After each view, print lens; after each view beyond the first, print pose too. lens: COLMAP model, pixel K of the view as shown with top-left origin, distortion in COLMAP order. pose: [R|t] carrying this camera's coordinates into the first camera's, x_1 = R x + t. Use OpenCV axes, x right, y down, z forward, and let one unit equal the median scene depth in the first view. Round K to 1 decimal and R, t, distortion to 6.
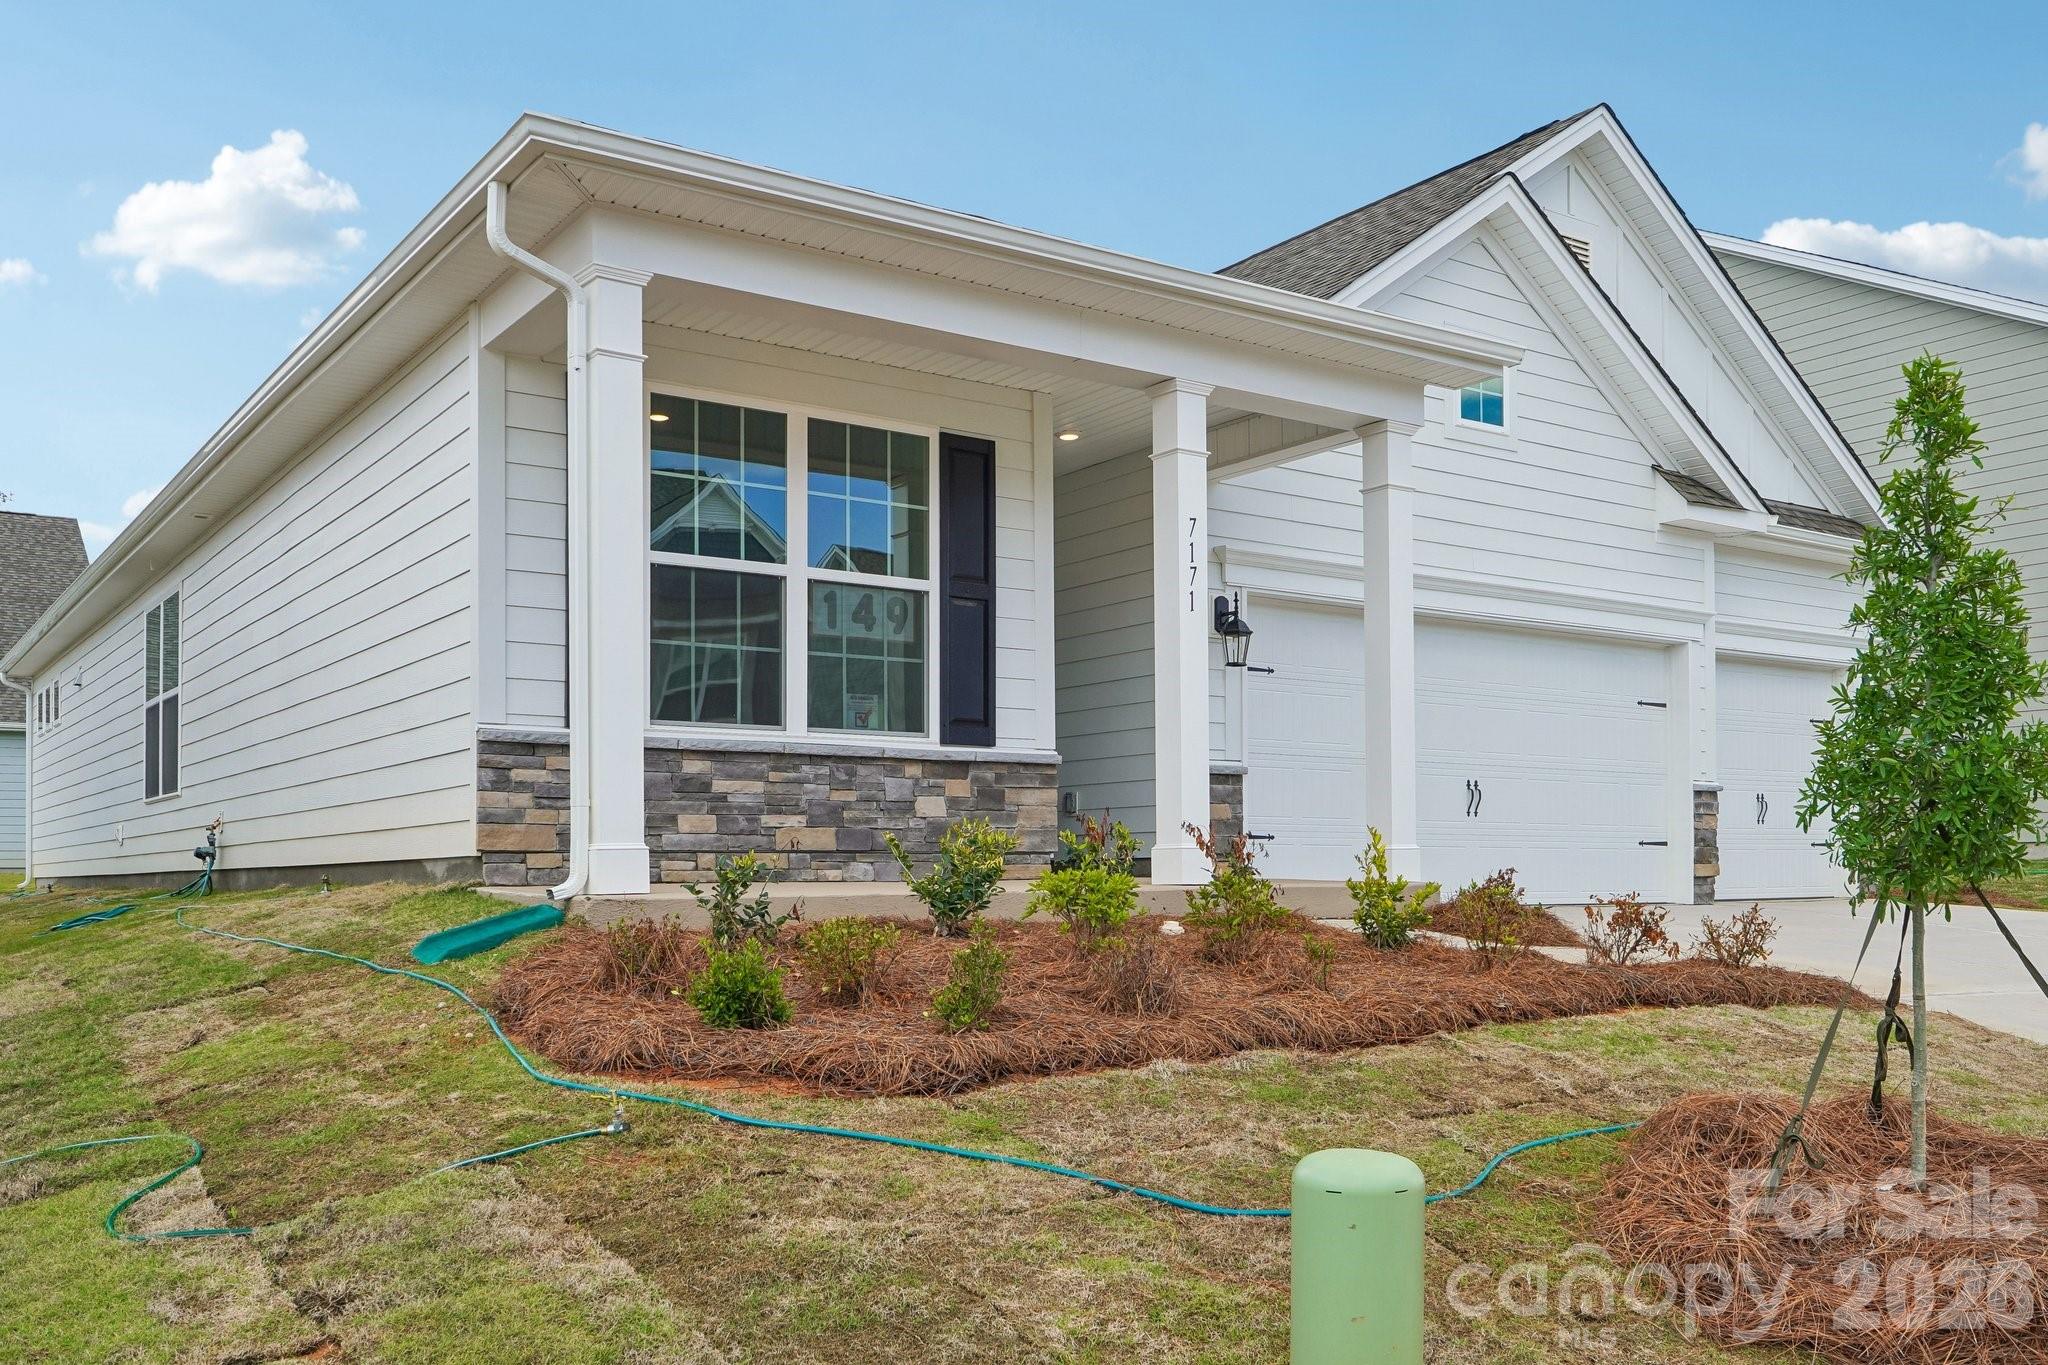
lens RADIAL K [[1765.6, 0, 1042.5], [0, 1765.6, 833.1], [0, 0, 1]] dist [0.003633, -0.000123]
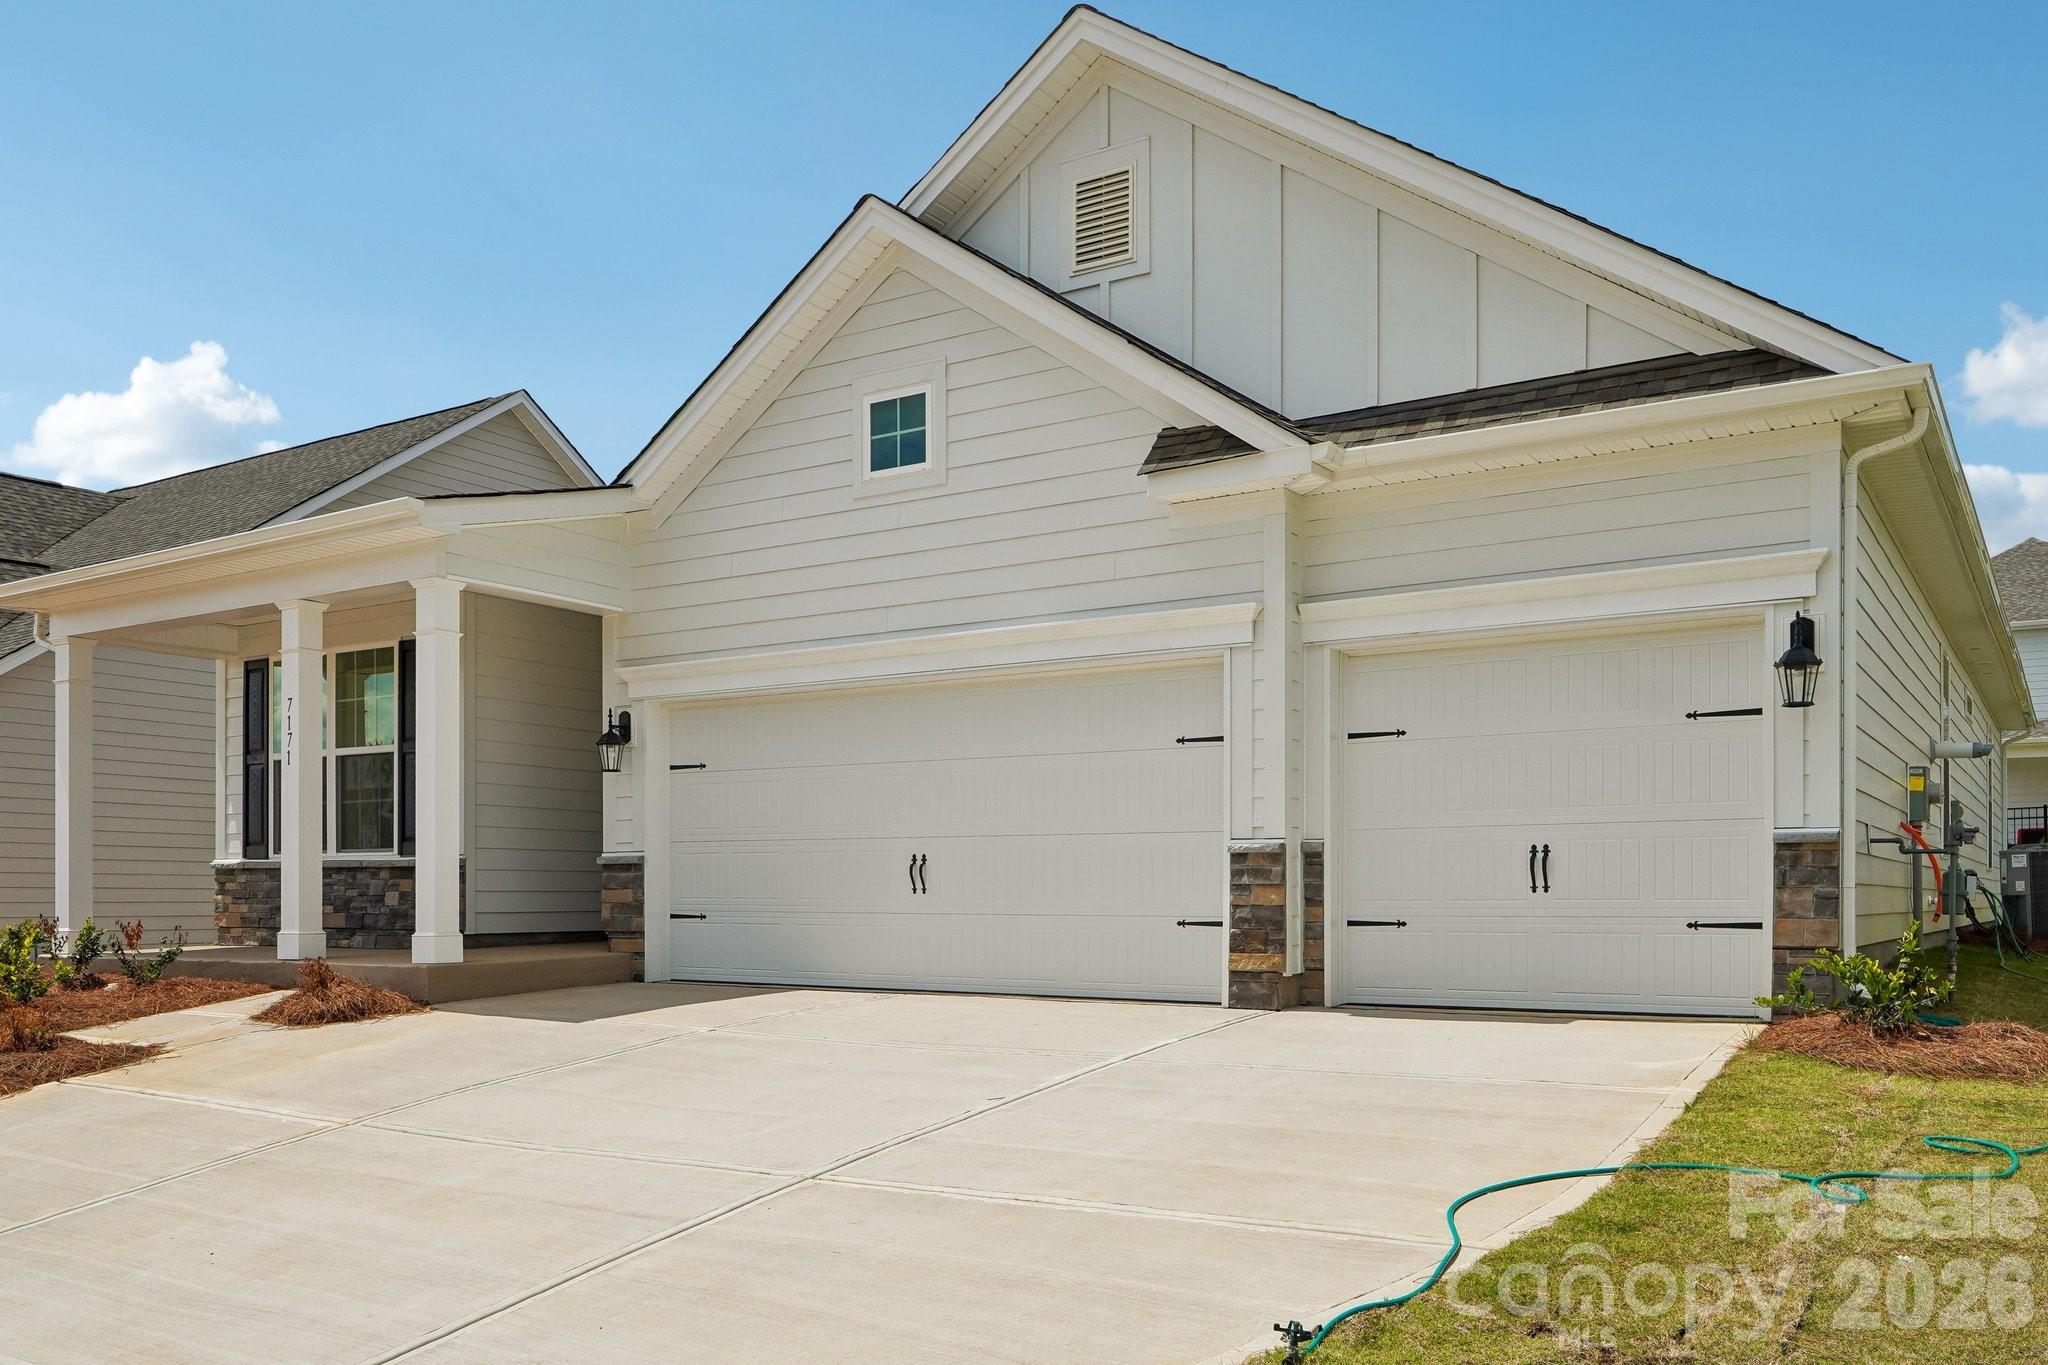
lens RADIAL K [[1686.8, 0, 1007.5], [0, 1686.8, 877.0], [0, 0, 1]] dist [0.005948, 0.005571]
pose [[0.367116, -0.004561, -0.930164, 1.443481], [0.020863, 0.999777, 0.003332, -0.027020], [0.929941, -0.020630, 0.367129, 0.964856]]
